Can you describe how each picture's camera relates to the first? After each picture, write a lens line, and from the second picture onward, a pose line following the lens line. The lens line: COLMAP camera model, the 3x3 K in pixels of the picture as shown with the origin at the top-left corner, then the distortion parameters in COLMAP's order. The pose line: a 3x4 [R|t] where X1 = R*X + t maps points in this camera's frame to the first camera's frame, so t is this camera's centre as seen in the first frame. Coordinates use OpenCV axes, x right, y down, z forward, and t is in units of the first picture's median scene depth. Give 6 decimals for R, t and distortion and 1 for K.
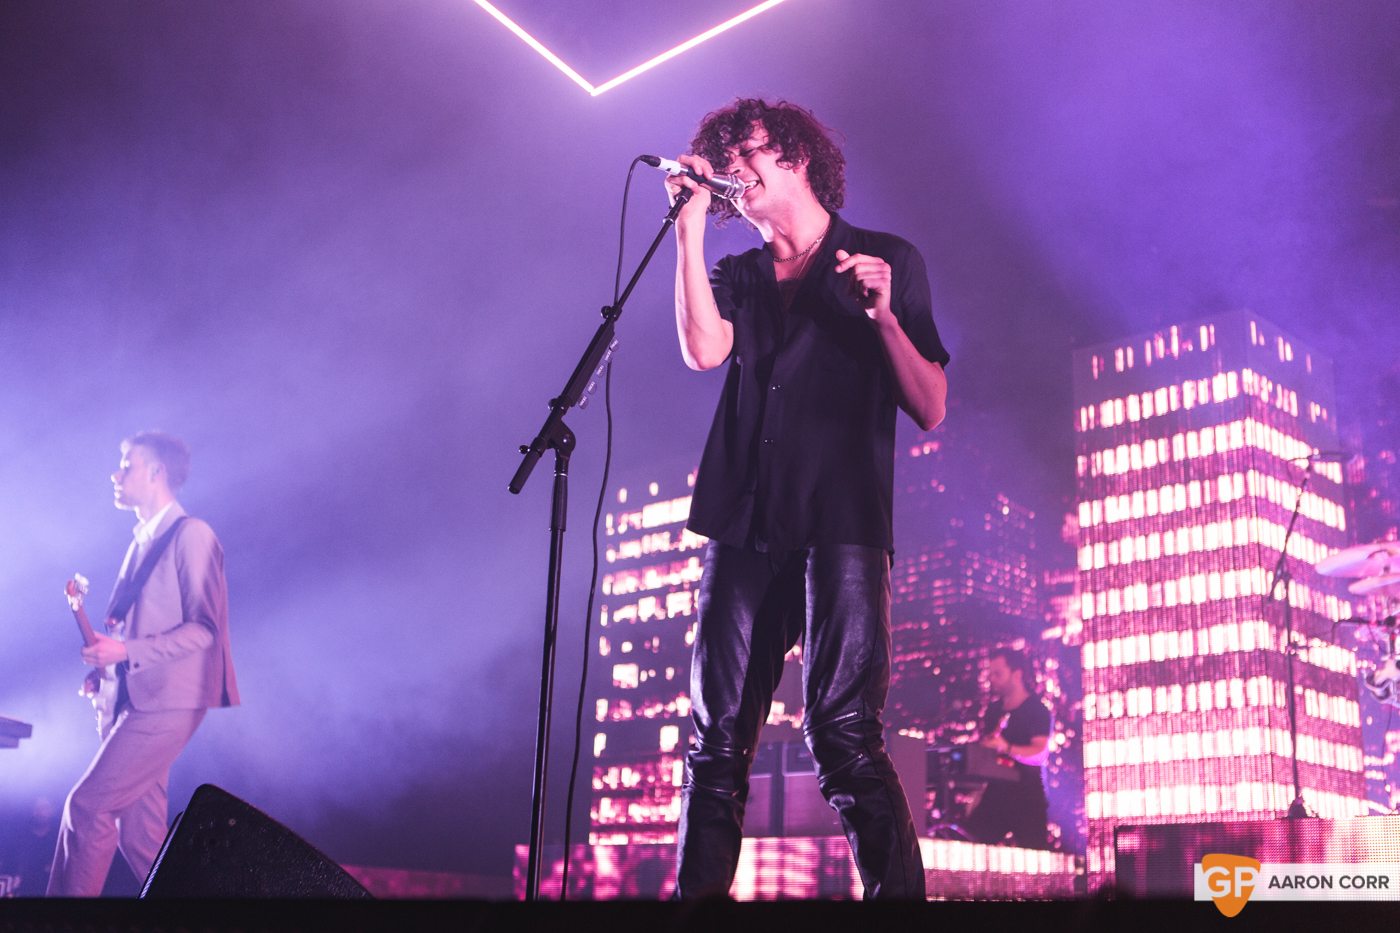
lens RADIAL K [[1688.9, 0, 700.0], [0, 1688.9, 466.5], [0, 0, 1]] dist [-0.007828, -0.009179]
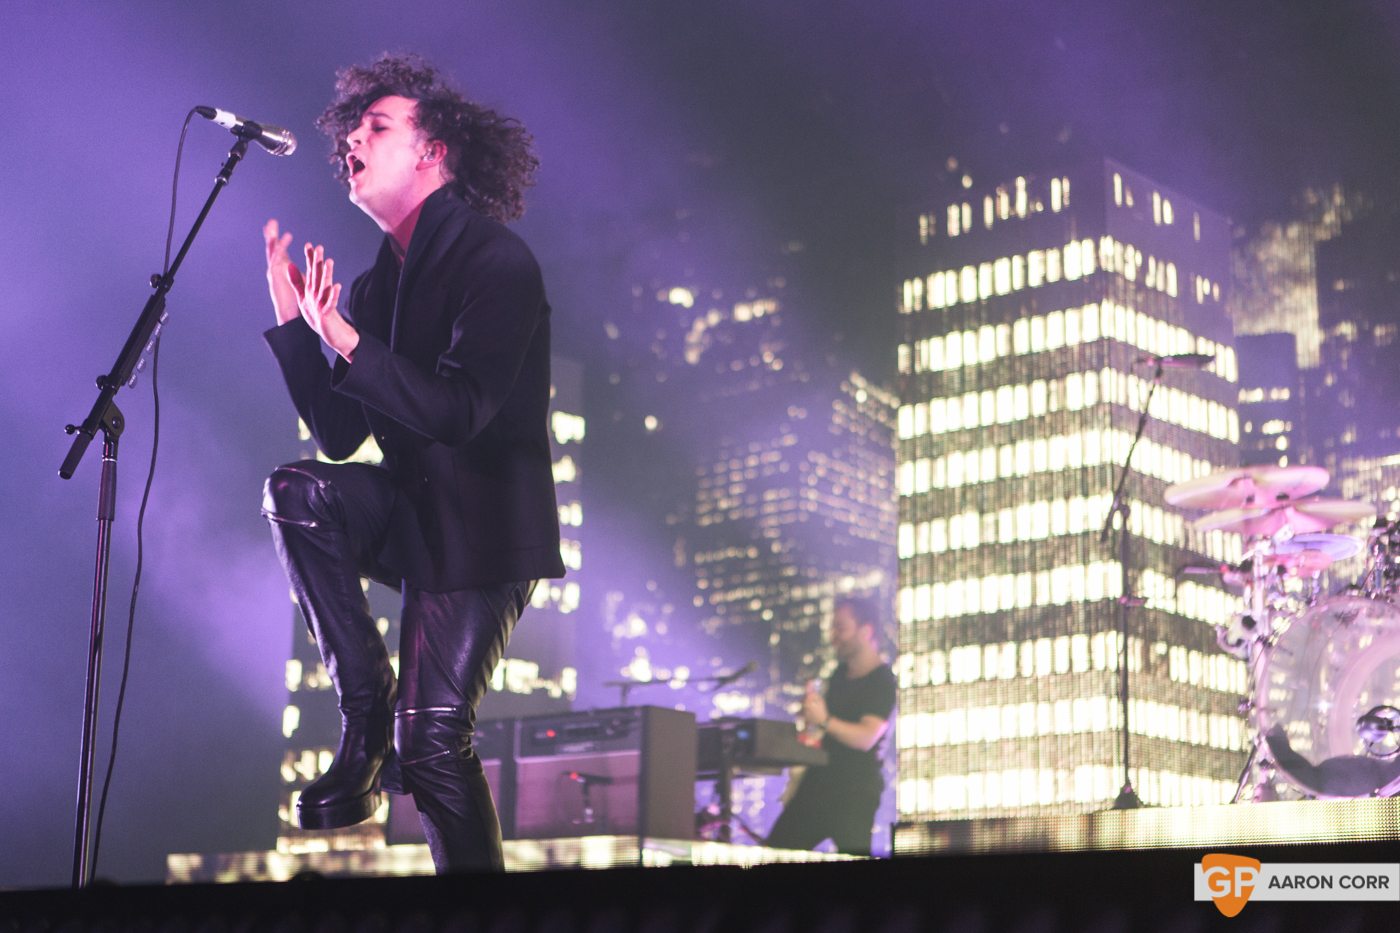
lens RADIAL K [[2526.6, 0, 671.4], [0, 2526.6, 469.1], [0, 0, 1]] dist [-0.028596, 0.012949]
pose [[0.998128, -0.003694, 0.061056, 0.052095], [-0.000613, 0.997520, 0.070376, -0.032119], [-0.061164, -0.070281, 0.995650, -0.146174]]
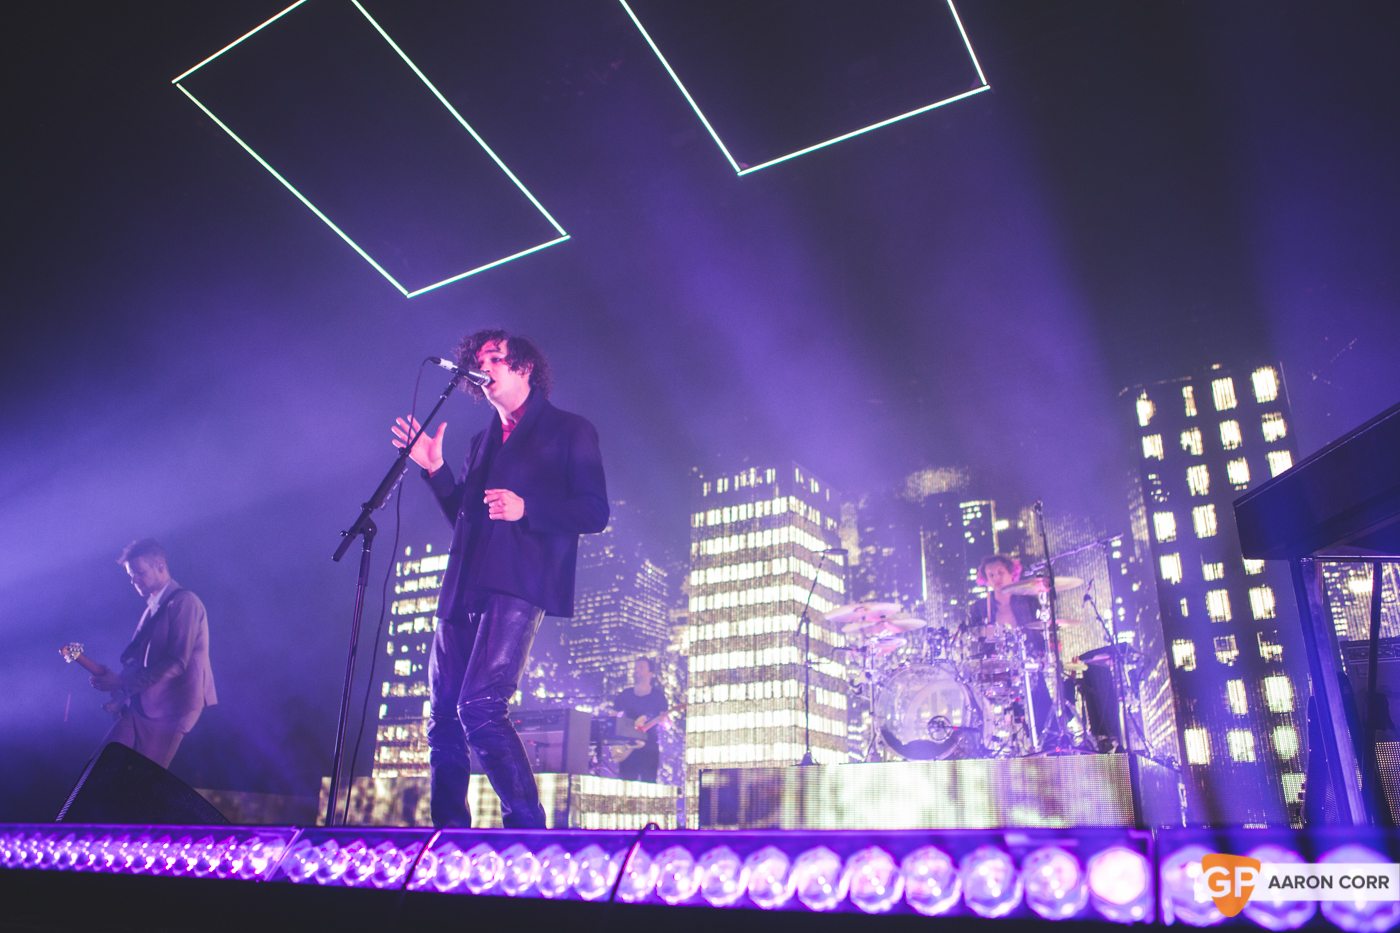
lens RADIAL K [[1060.4, 0, 700.0], [0, 1060.4, 466.5], [0, 0, 1]] dist [-0.092180, 0.083786]
pose [[0.974288, 0.064915, 0.215750, 0.002562], [-0.050687, 0.996199, -0.070843, -0.007251], [-0.219529, 0.058086, 0.973875, -0.016729]]
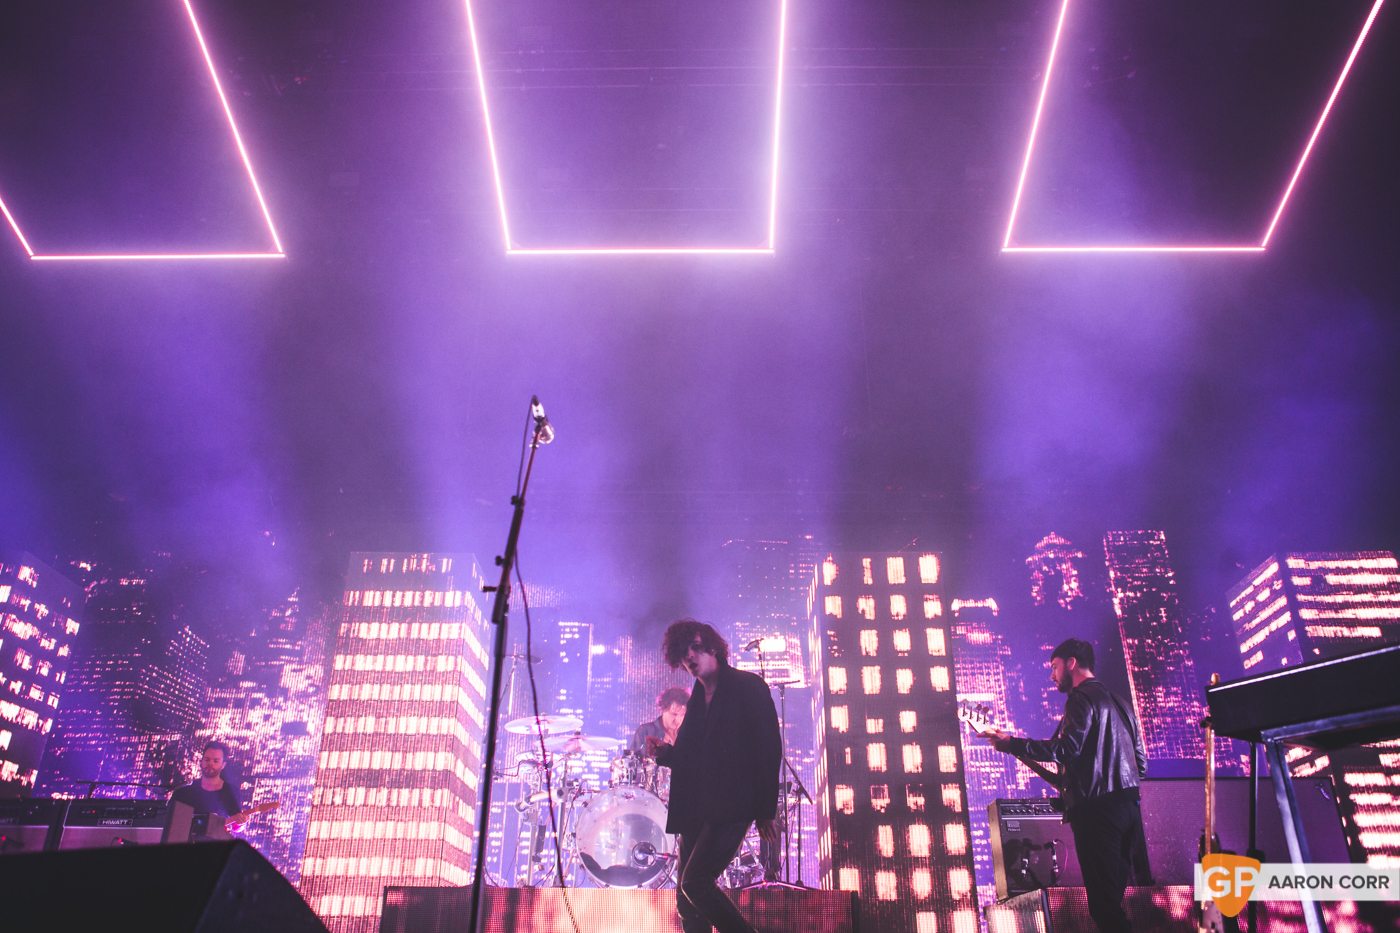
lens RADIAL K [[1060.4, 0, 700.0], [0, 1060.4, 466.5], [0, 0, 1]] dist [-0.092180, 0.083786]
pose [[0.707083, 0.290963, 0.644496, -0.193179], [-0.180714, 0.955511, -0.233110, 0.022012], [-0.683649, 0.048359, 0.728207, 0.114228]]
